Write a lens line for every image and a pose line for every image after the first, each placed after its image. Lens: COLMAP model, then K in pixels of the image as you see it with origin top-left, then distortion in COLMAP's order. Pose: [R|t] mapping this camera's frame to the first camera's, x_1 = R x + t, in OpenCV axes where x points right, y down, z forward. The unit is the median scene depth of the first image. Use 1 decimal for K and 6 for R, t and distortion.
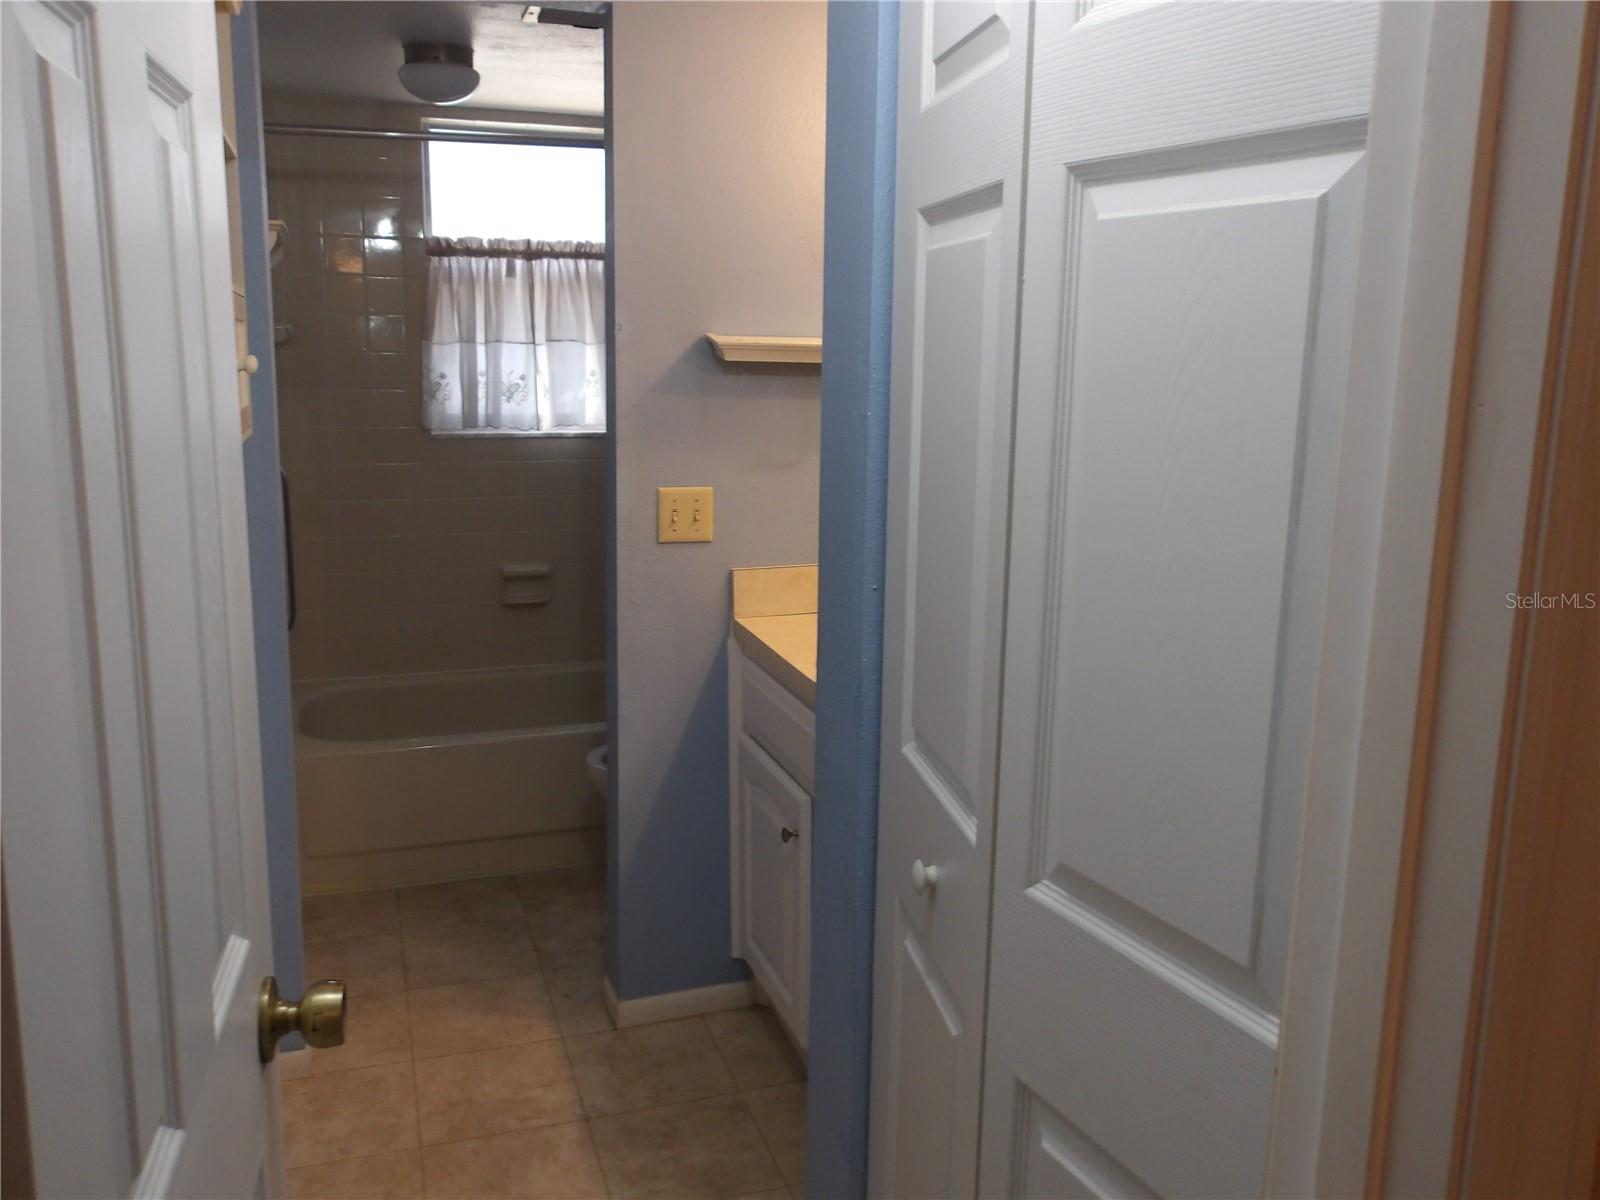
lens RADIAL K [[1315.7, 0, 800.0], [0, 1315.7, 604.7], [0, 0, 1]] dist [-0.007197, -0.003655]
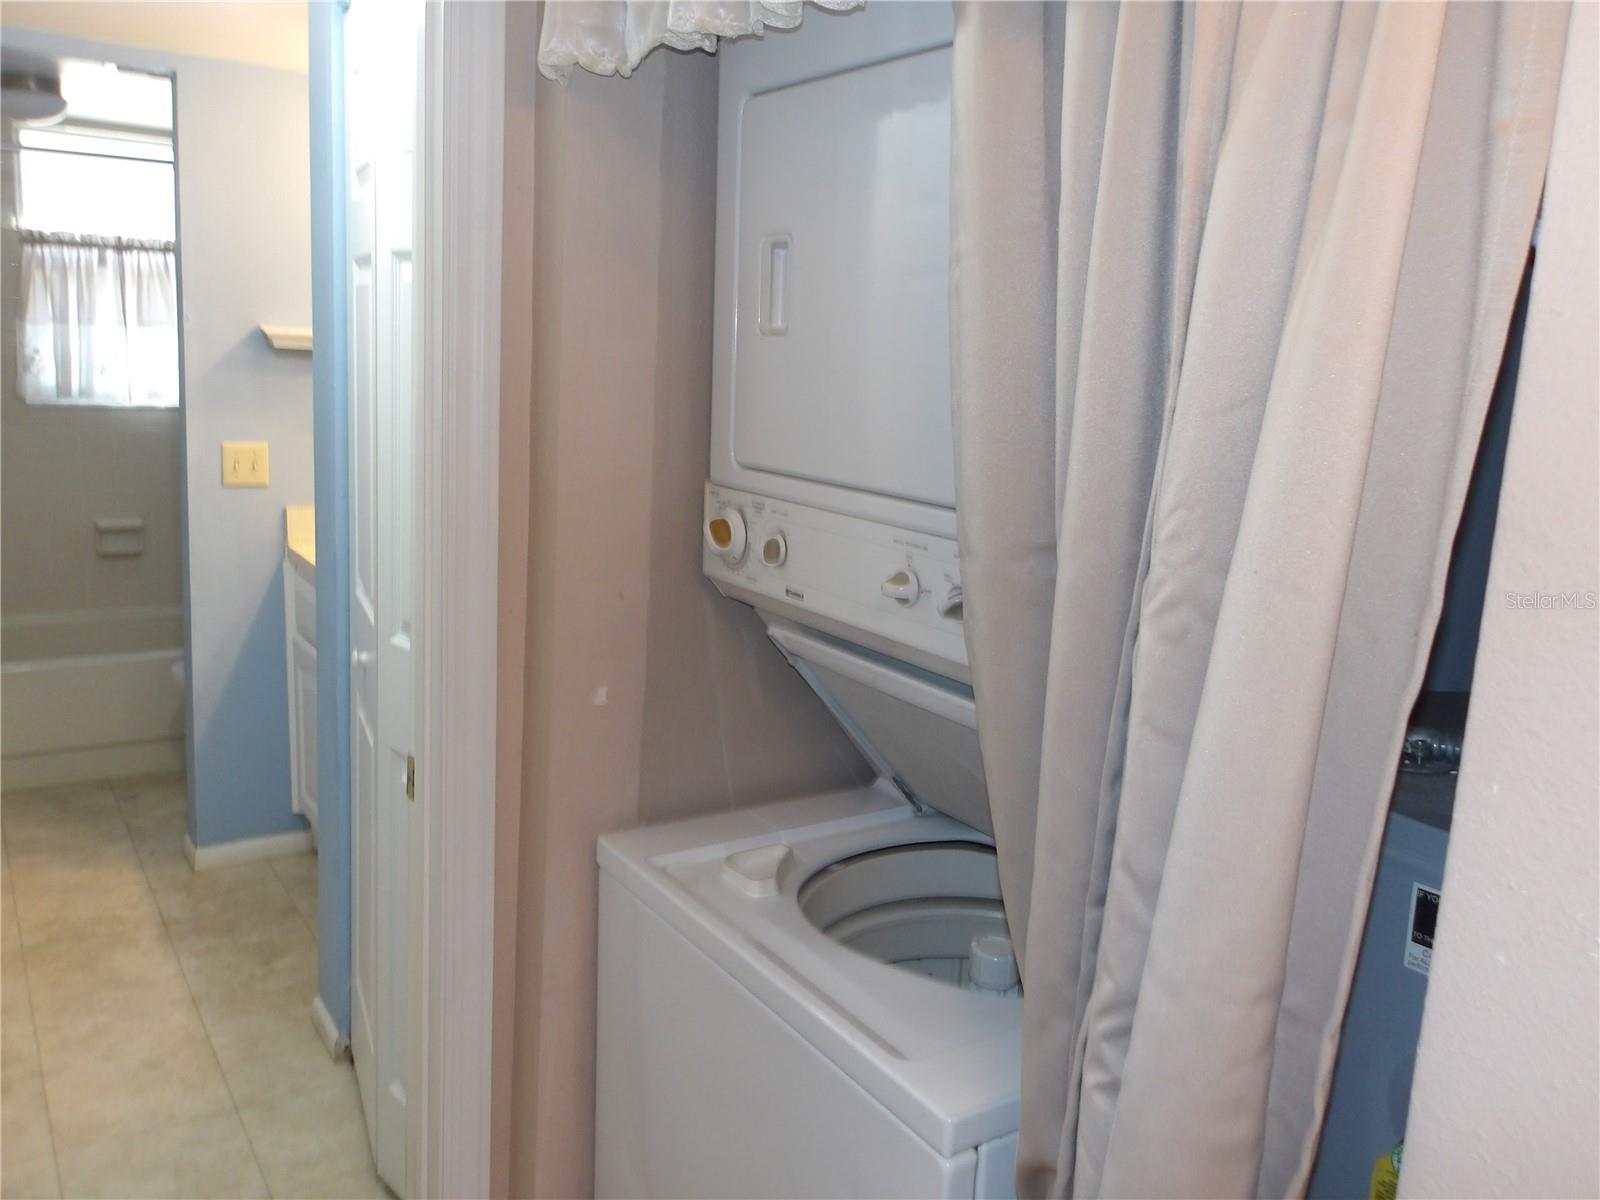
lens RADIAL K [[1294.9, 0, 797.1], [0, 1294.9, 588.4], [0, 0, 1]] dist [-0.006591, 0.001134]
pose [[0.965480, -0.011743, 0.260214, 0.075123], [0.013316, 0.999902, -0.004285, 0.048000], [-0.260138, 0.007602, 0.965541, -0.266141]]
